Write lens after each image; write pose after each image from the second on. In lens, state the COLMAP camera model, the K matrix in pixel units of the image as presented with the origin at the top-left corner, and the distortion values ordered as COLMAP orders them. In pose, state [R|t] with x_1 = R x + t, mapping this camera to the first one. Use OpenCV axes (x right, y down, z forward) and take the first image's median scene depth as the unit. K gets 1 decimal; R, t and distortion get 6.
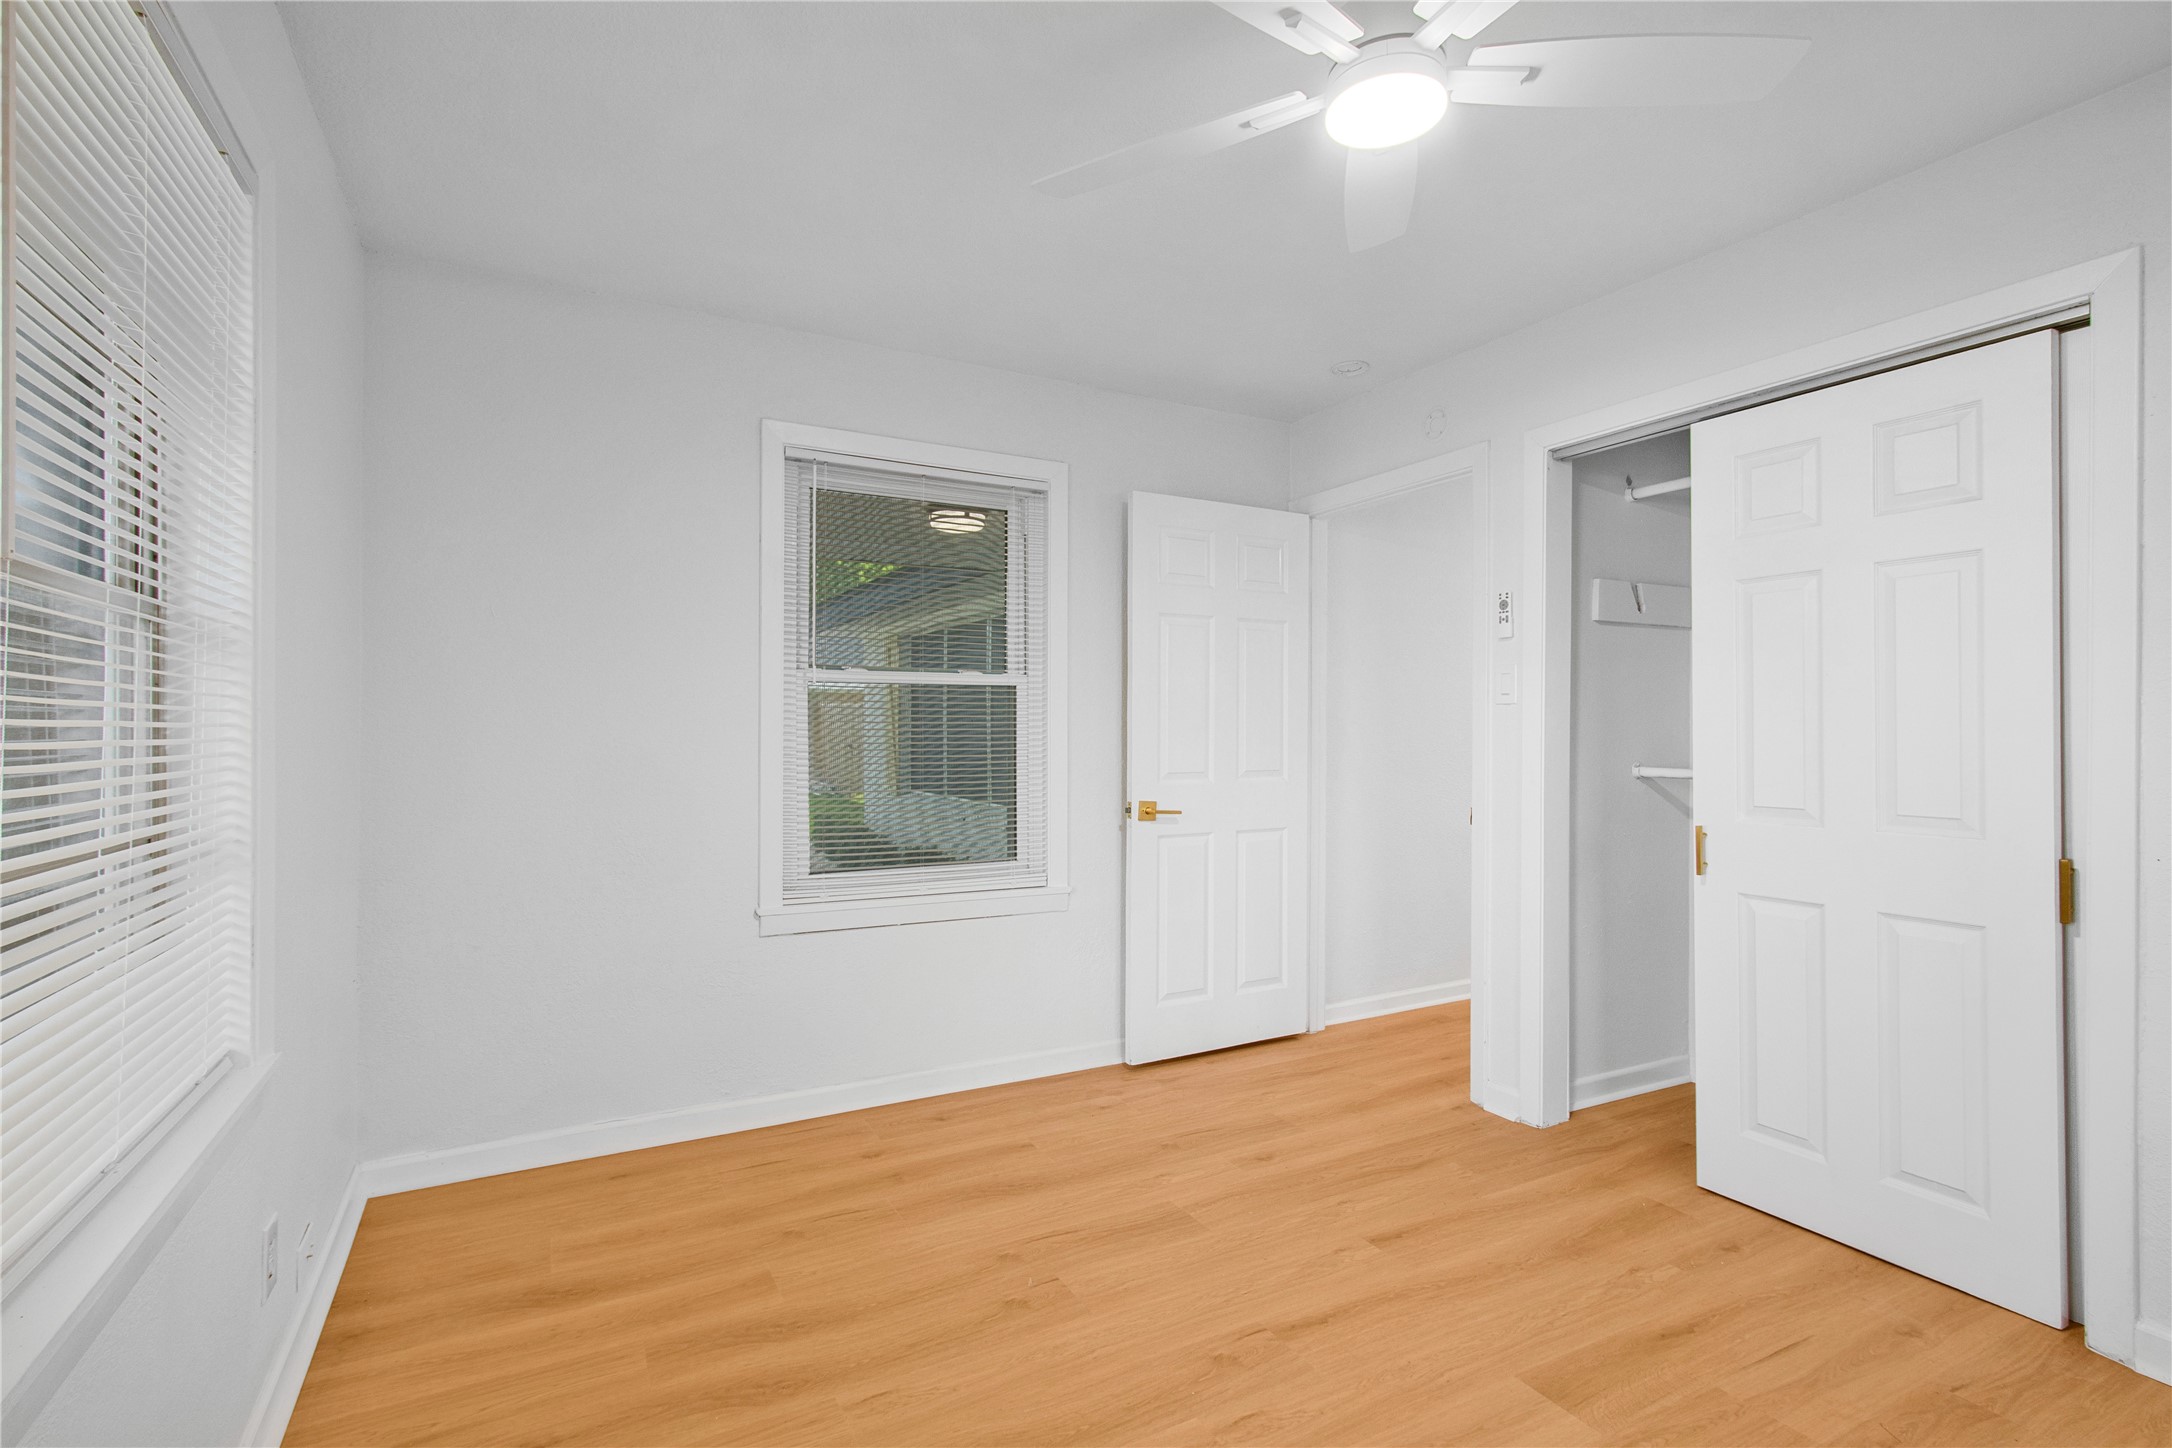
lens RADIAL K [[1001.7, 0, 1082.8], [0, 1001.7, 742.3], [0, 0, 1]] dist [-0.000073, 0.000009]
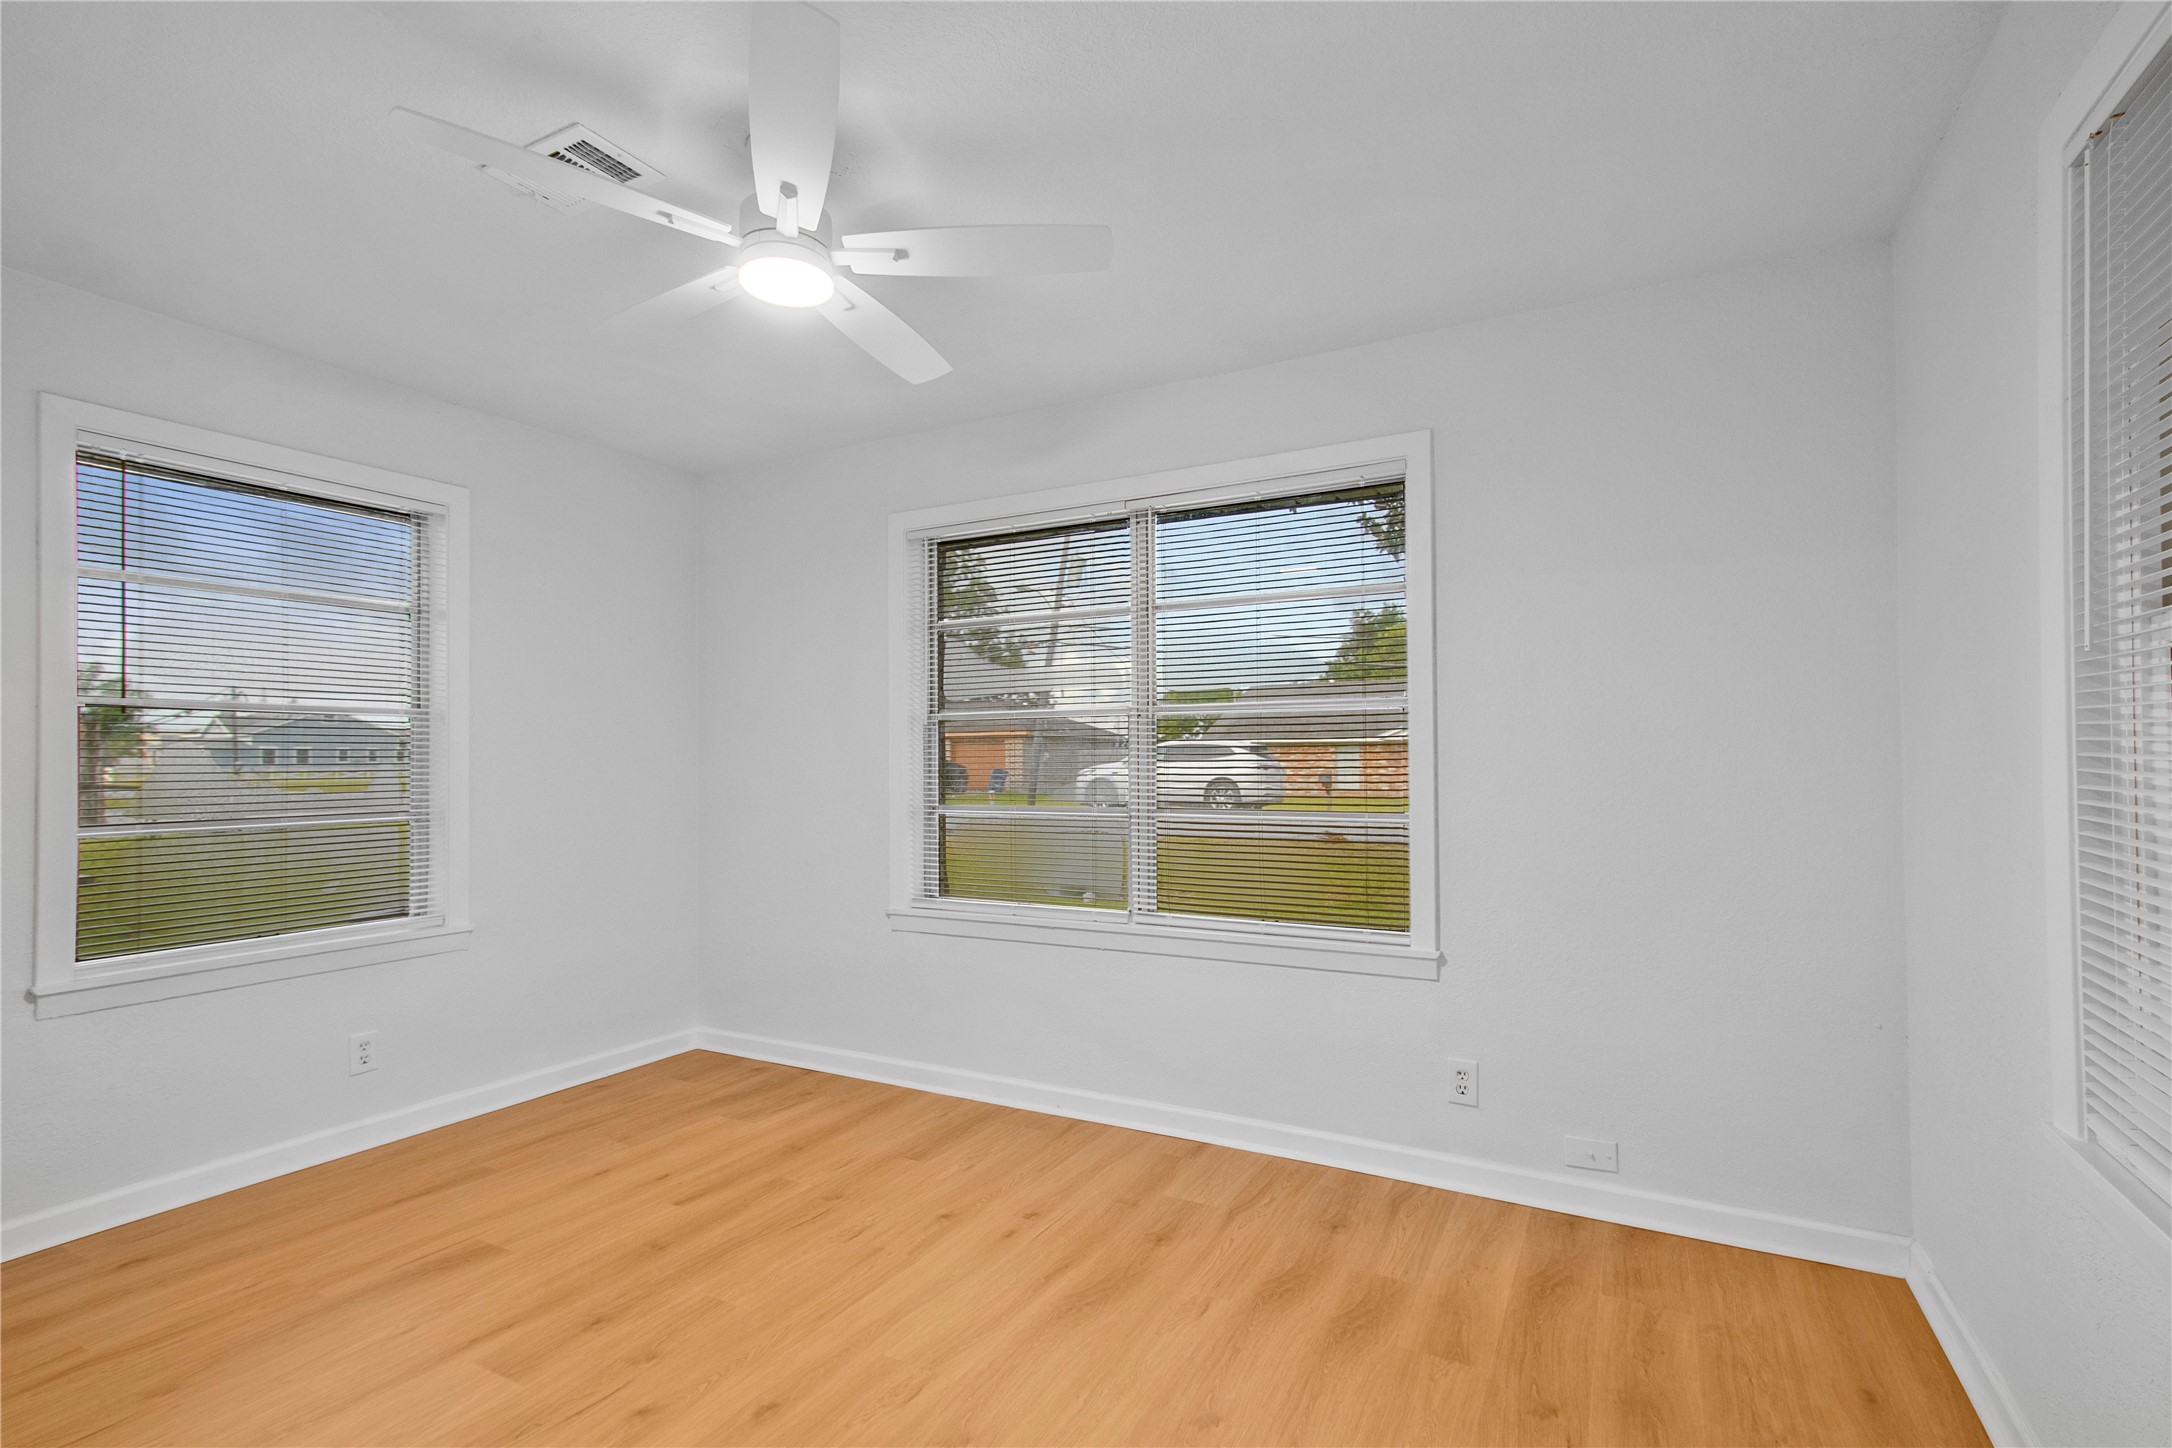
lens RADIAL K [[1001.7, 0, 1082.8], [0, 1001.7, 742.3], [0, 0, 1]] dist [-0.000073, 0.000009]
pose [[-0.837346, -0.007460, -0.546623, 0.528158], [-0.003742, 0.999962, -0.007915, -0.025432], [0.546661, -0.004582, -0.837342, 1.746170]]
